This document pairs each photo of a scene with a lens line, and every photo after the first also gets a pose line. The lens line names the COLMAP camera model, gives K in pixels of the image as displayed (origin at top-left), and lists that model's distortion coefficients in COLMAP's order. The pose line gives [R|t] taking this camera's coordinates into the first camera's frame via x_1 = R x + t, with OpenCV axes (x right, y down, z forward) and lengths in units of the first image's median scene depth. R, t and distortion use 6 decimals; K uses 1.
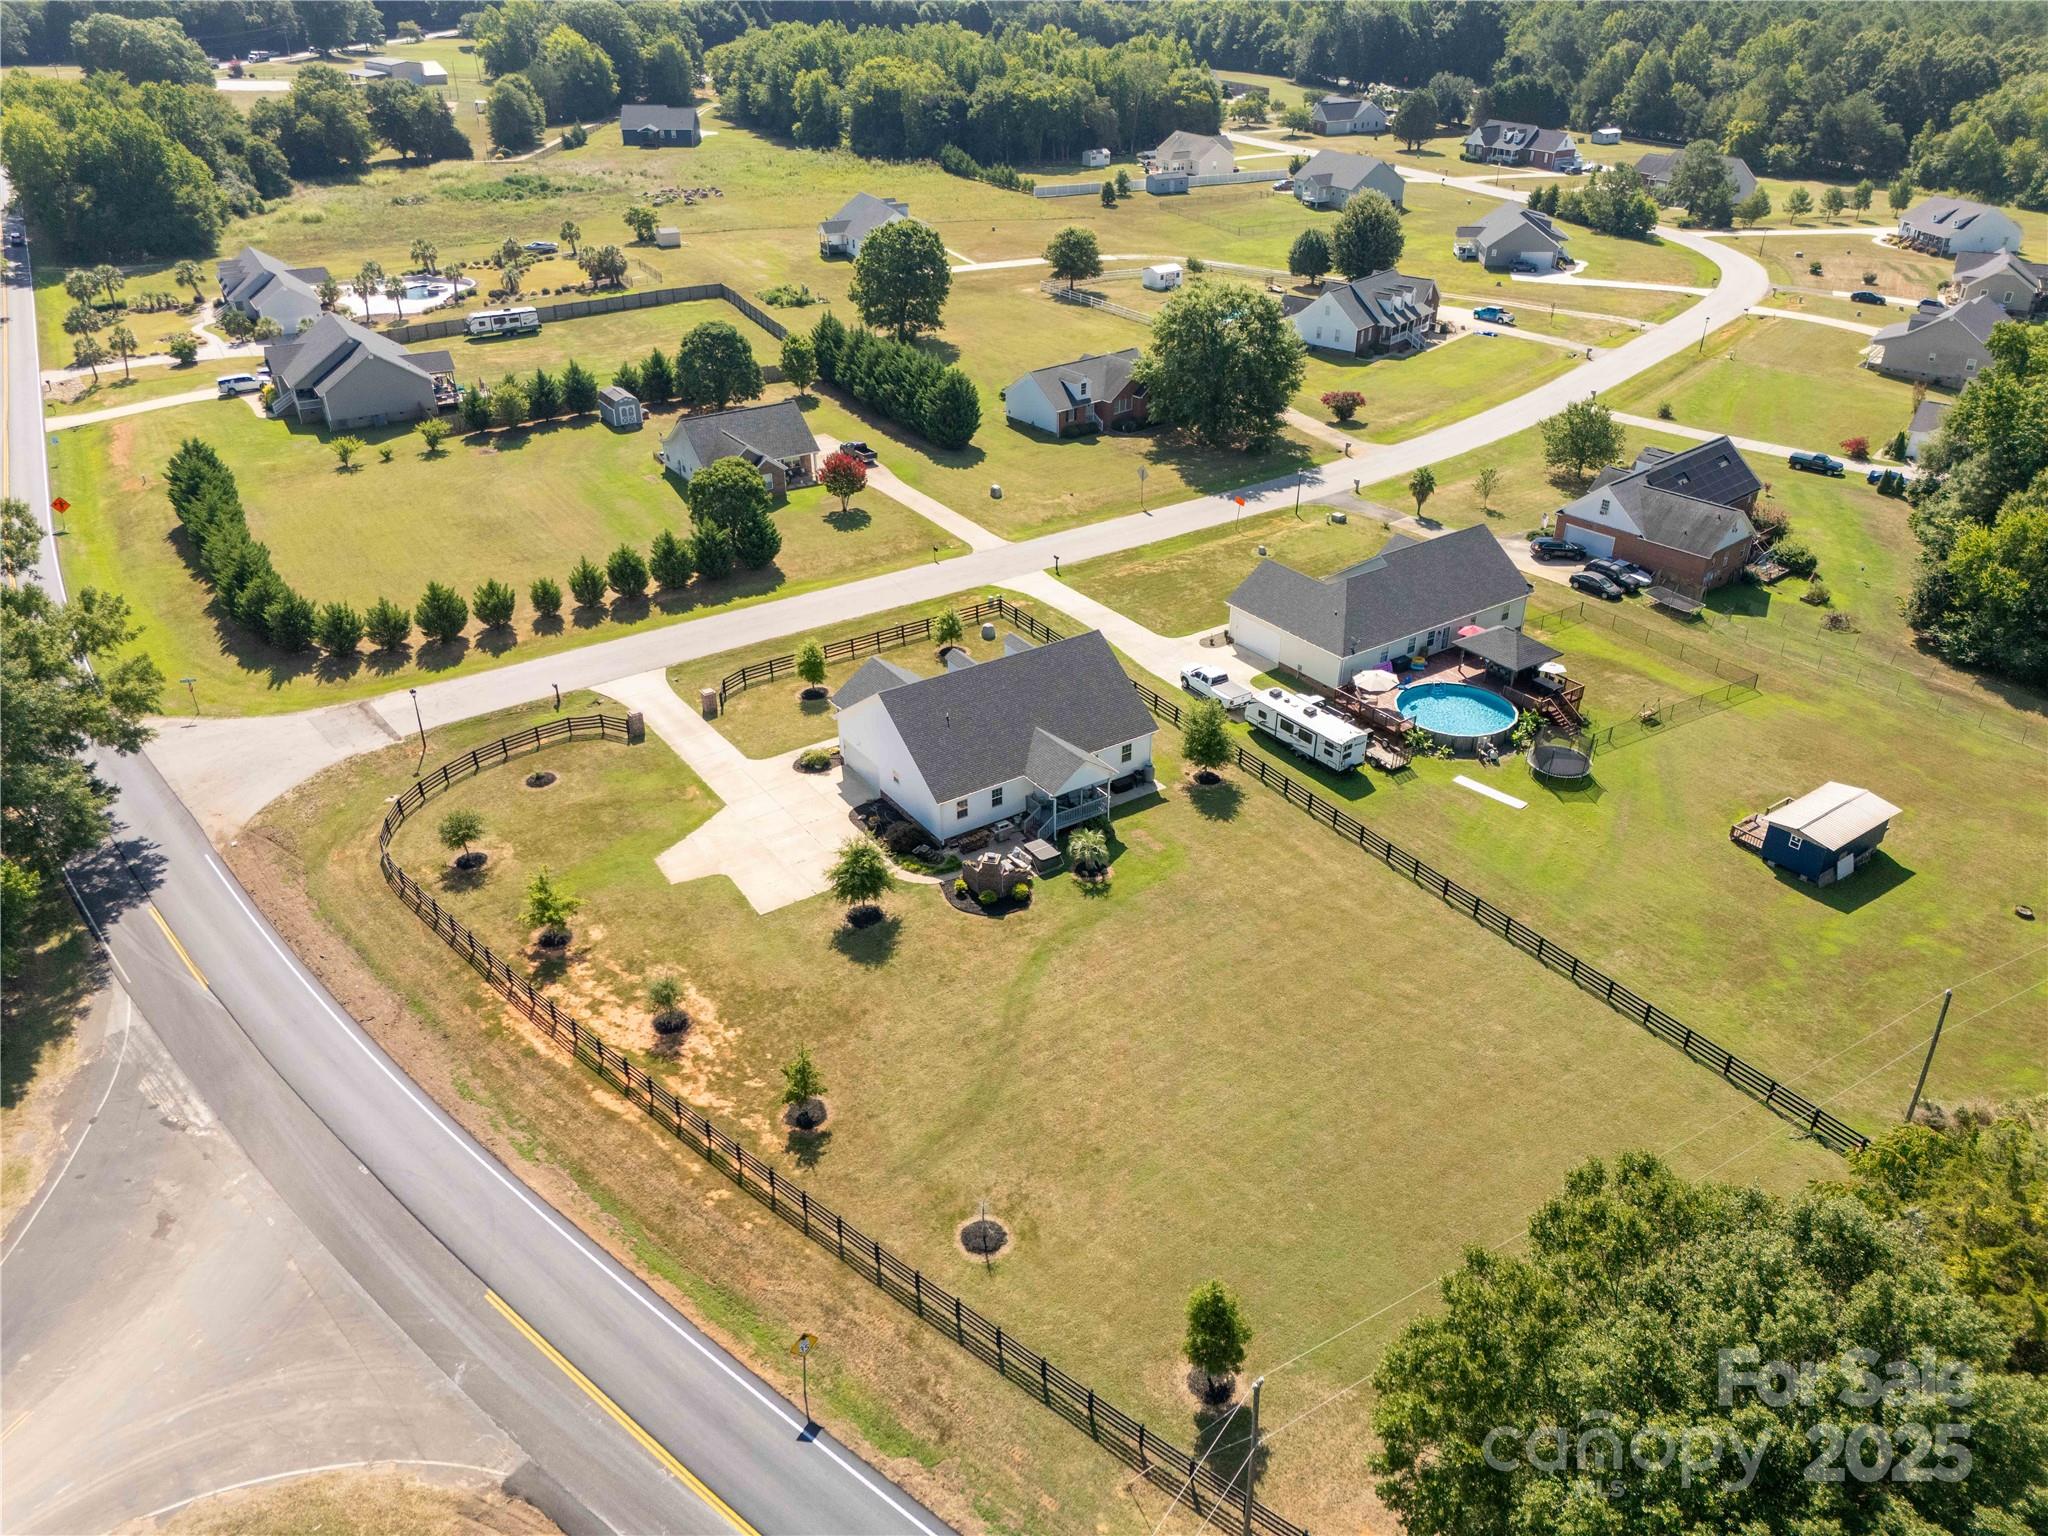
lens RADIAL K [[1500.3, 0, 1022.9], [0, 1500.3, 766.1], [0, 0, 1]] dist [0.083366, -0.077858]
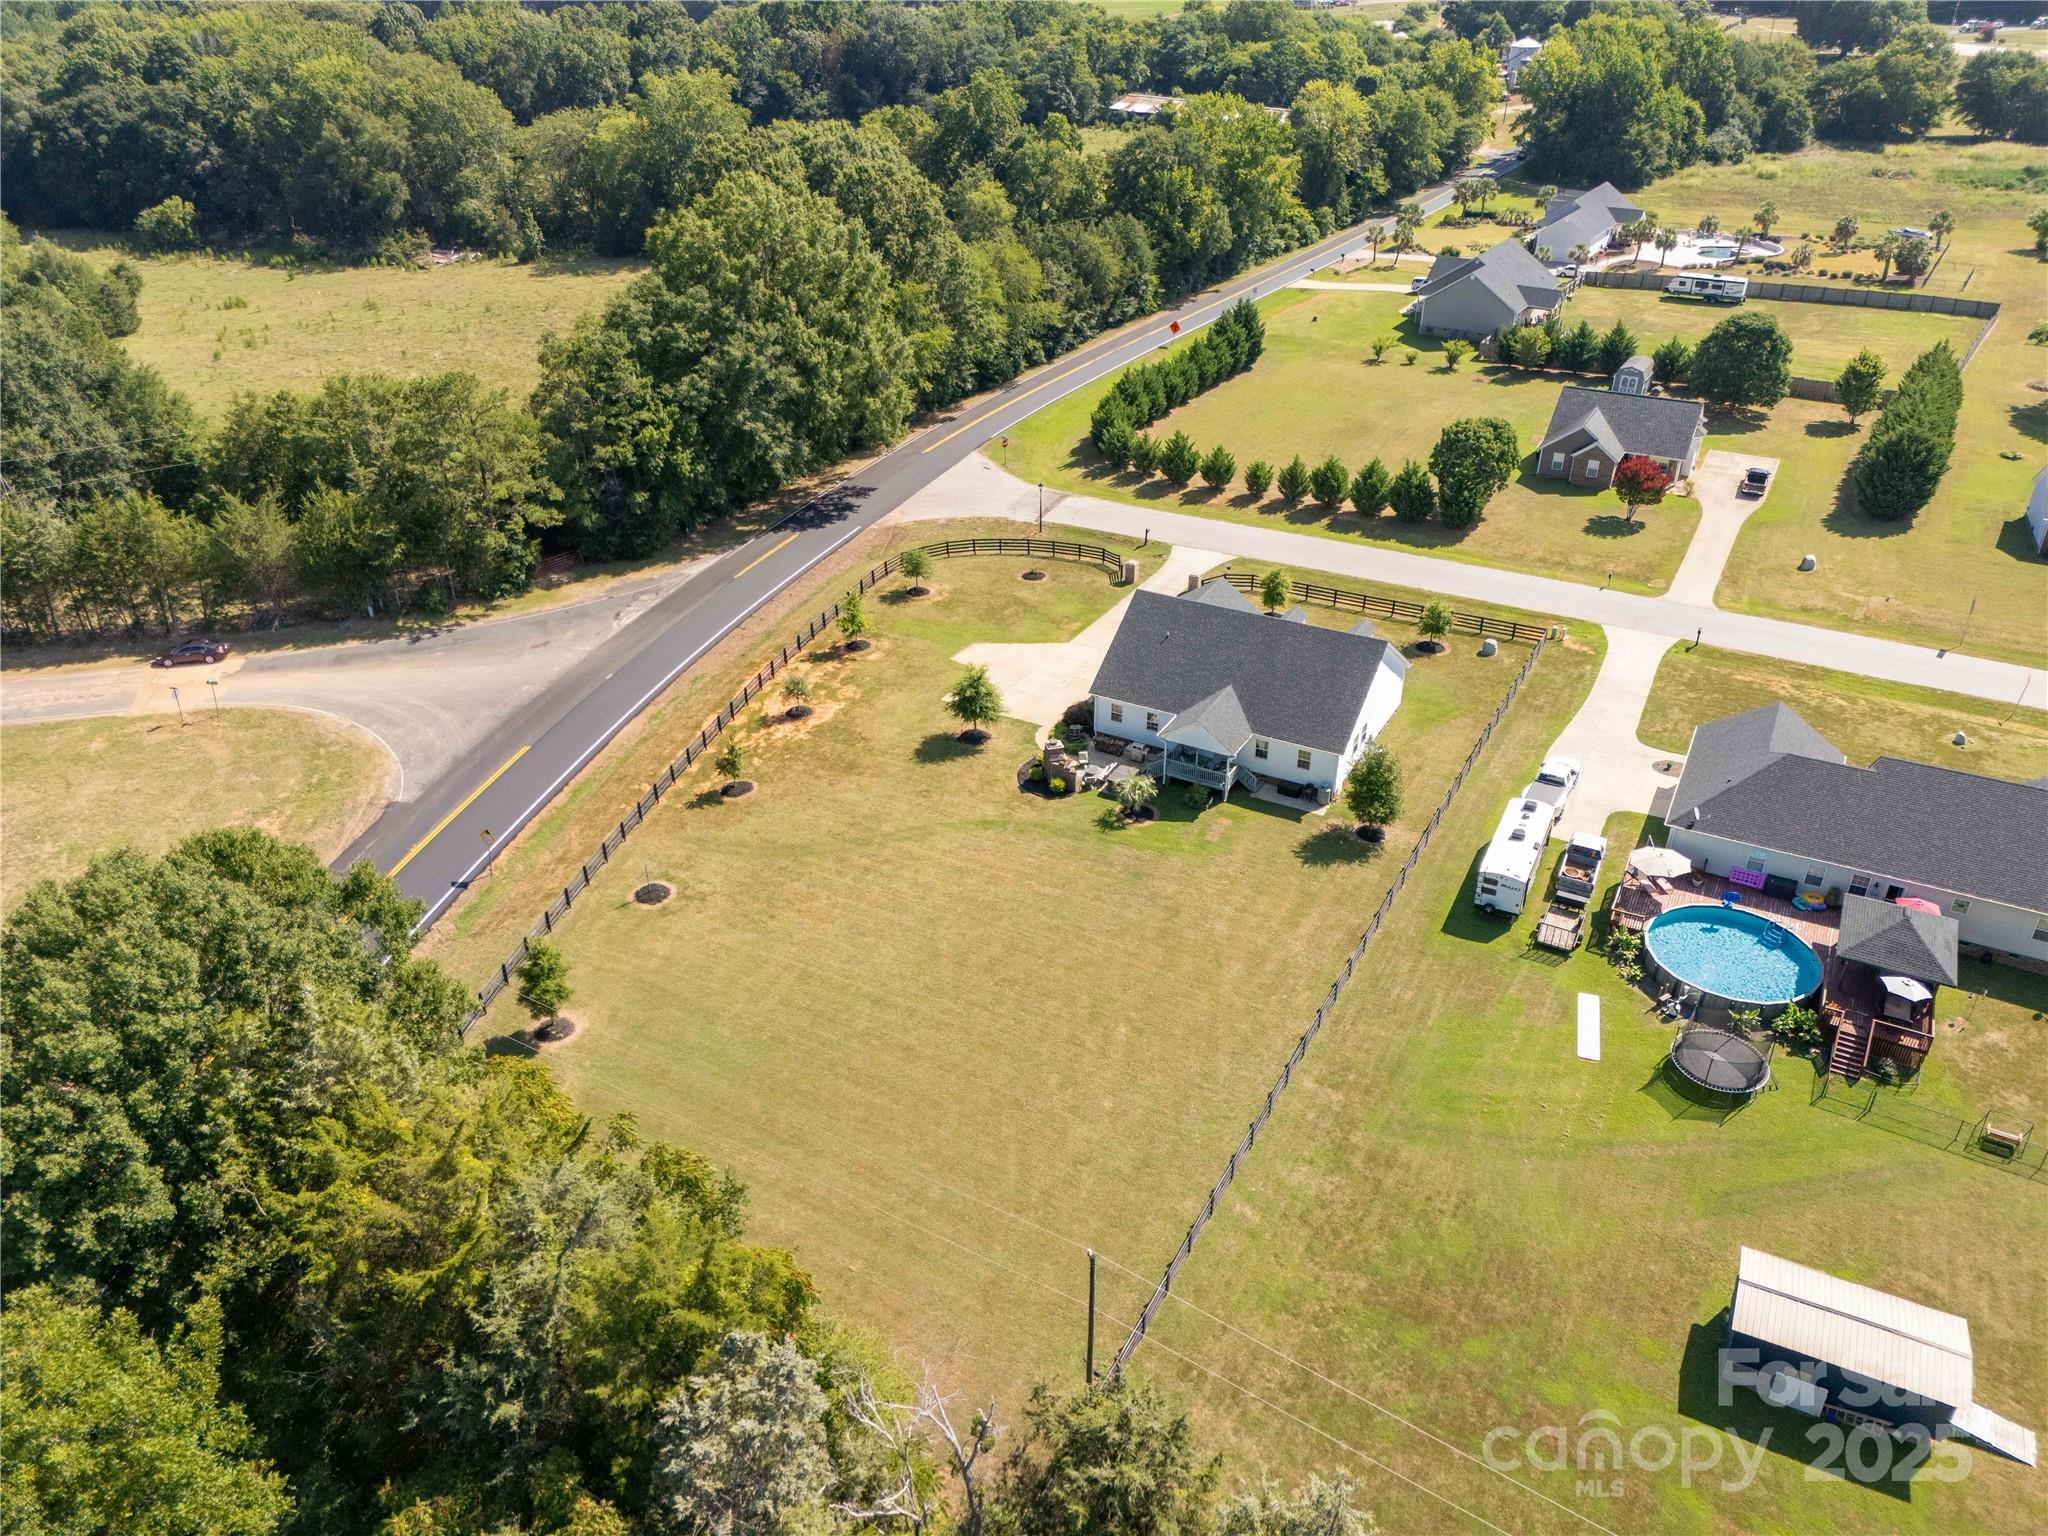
lens RADIAL K [[1500.3, 0, 1022.9], [0, 1500.3, 766.1], [0, 0, 1]] dist [0.083366, -0.077858]
pose [[0.454283, 0.450746, -0.768411, 0.636601], [-0.435527, 0.864817, 0.249815, -0.146231], [0.777138, 0.221177, 0.589184, 0.276320]]
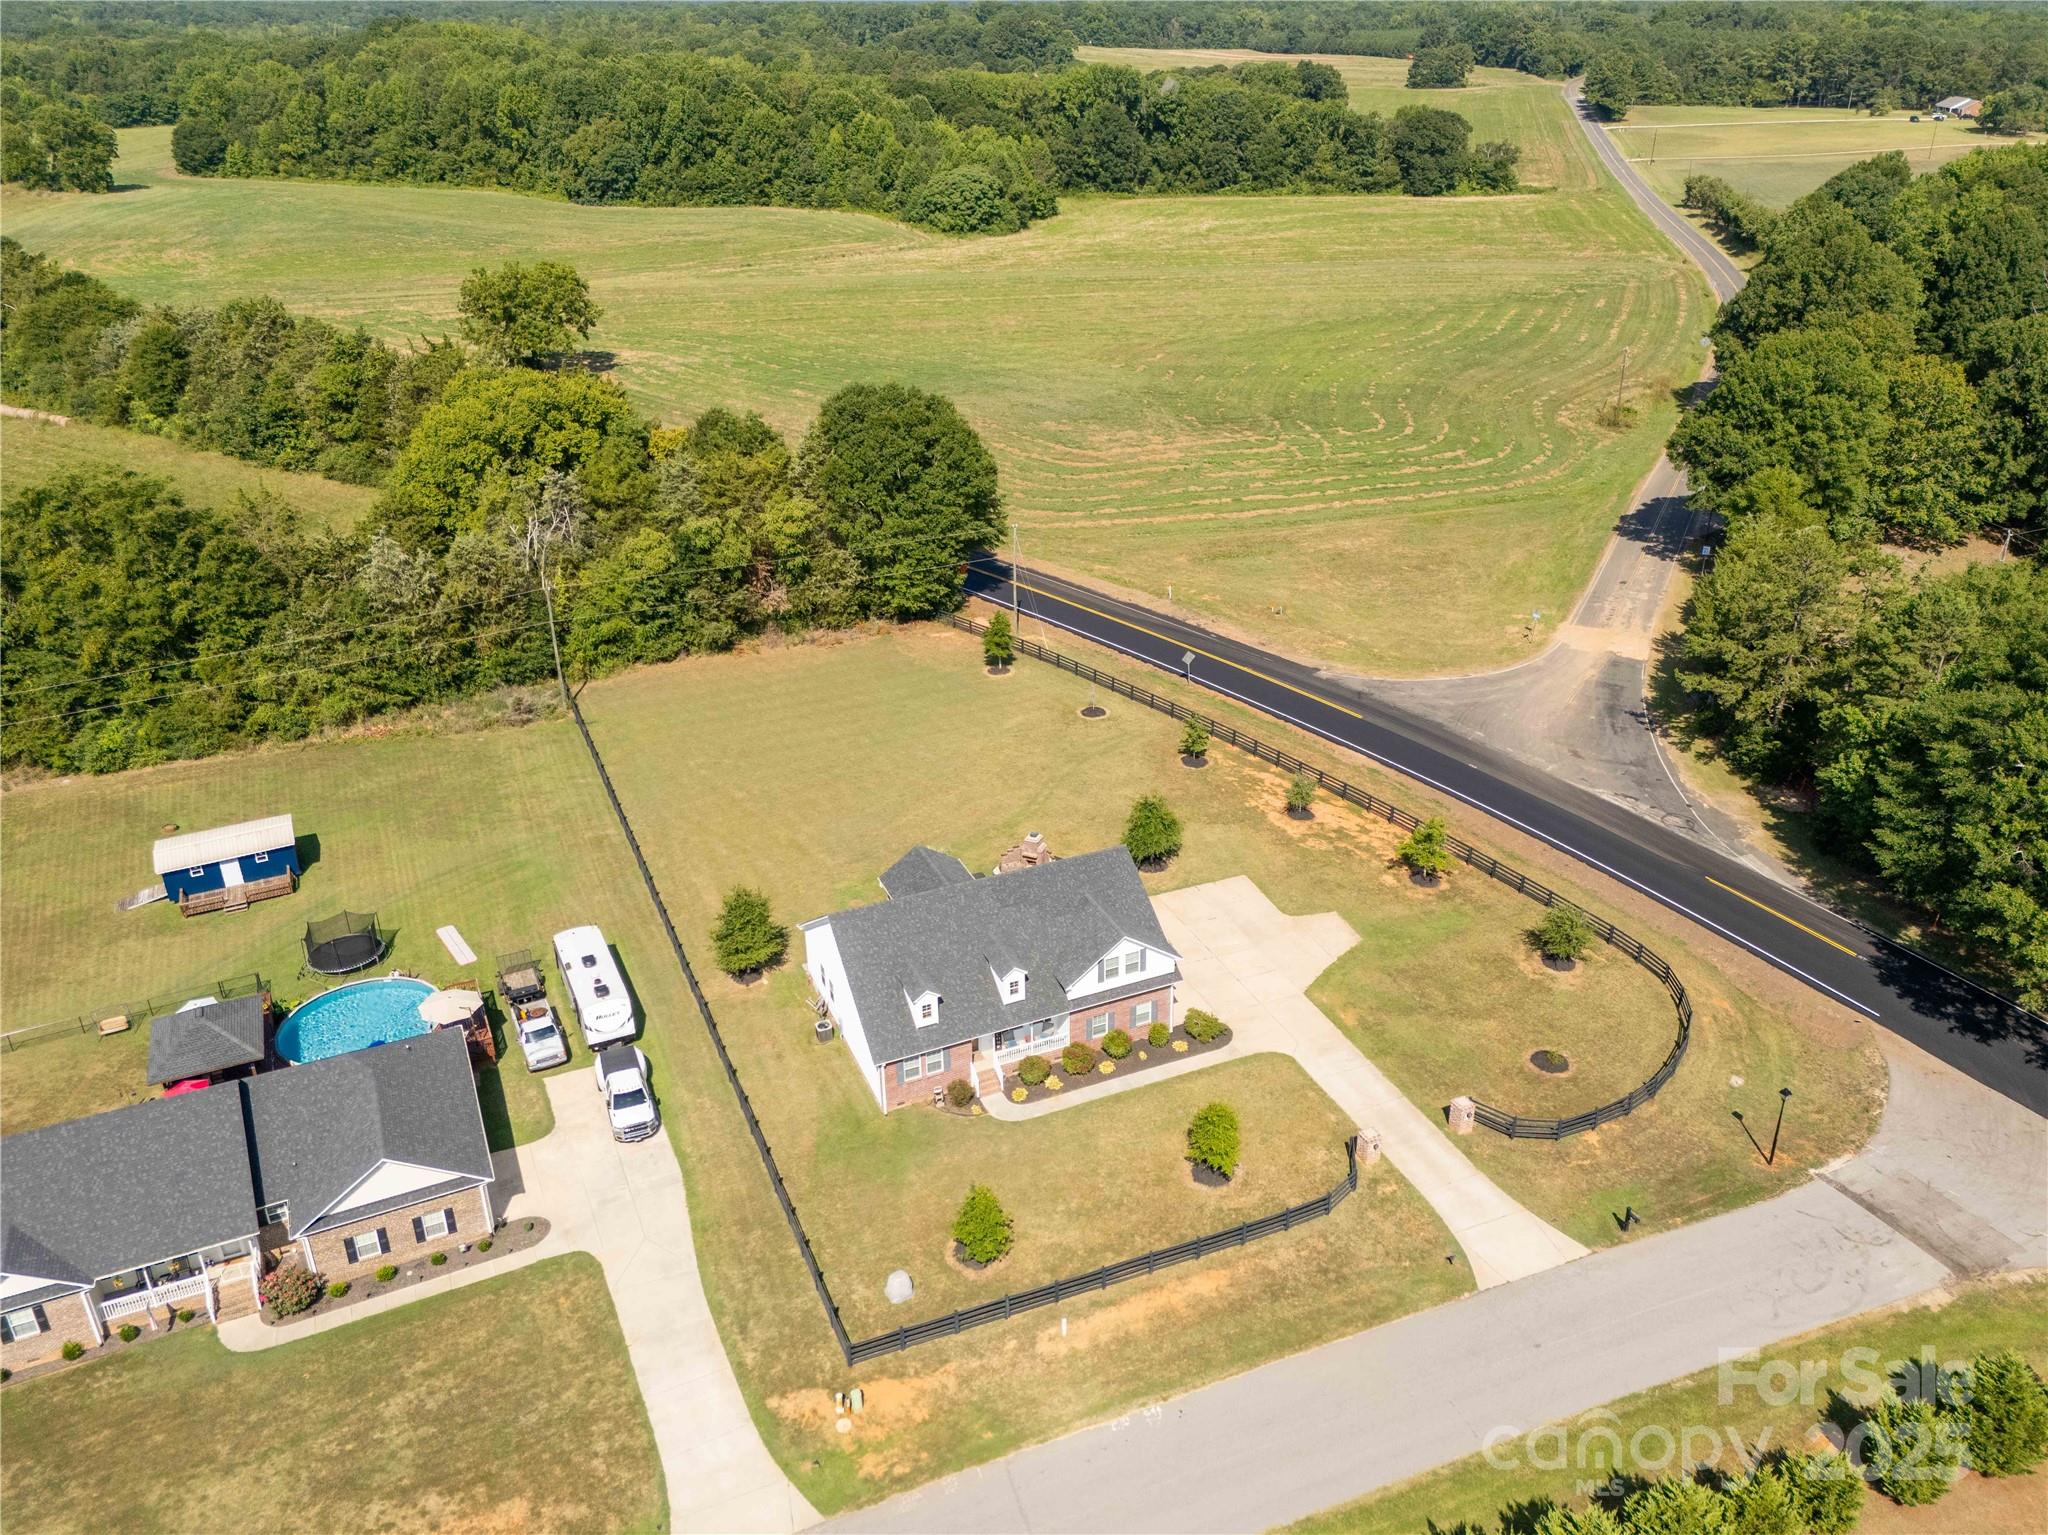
lens RADIAL K [[1557.1, 0, 1050.7], [0, 1557.1, 768.1], [0, 0, 1]] dist [0.081313, -0.092273]
pose [[-0.984290, -0.071581, 0.161401, -0.168436], [0.094768, 0.557114, 0.825011, -0.711689], [-0.148974, 0.827345, -0.541578, 1.241122]]
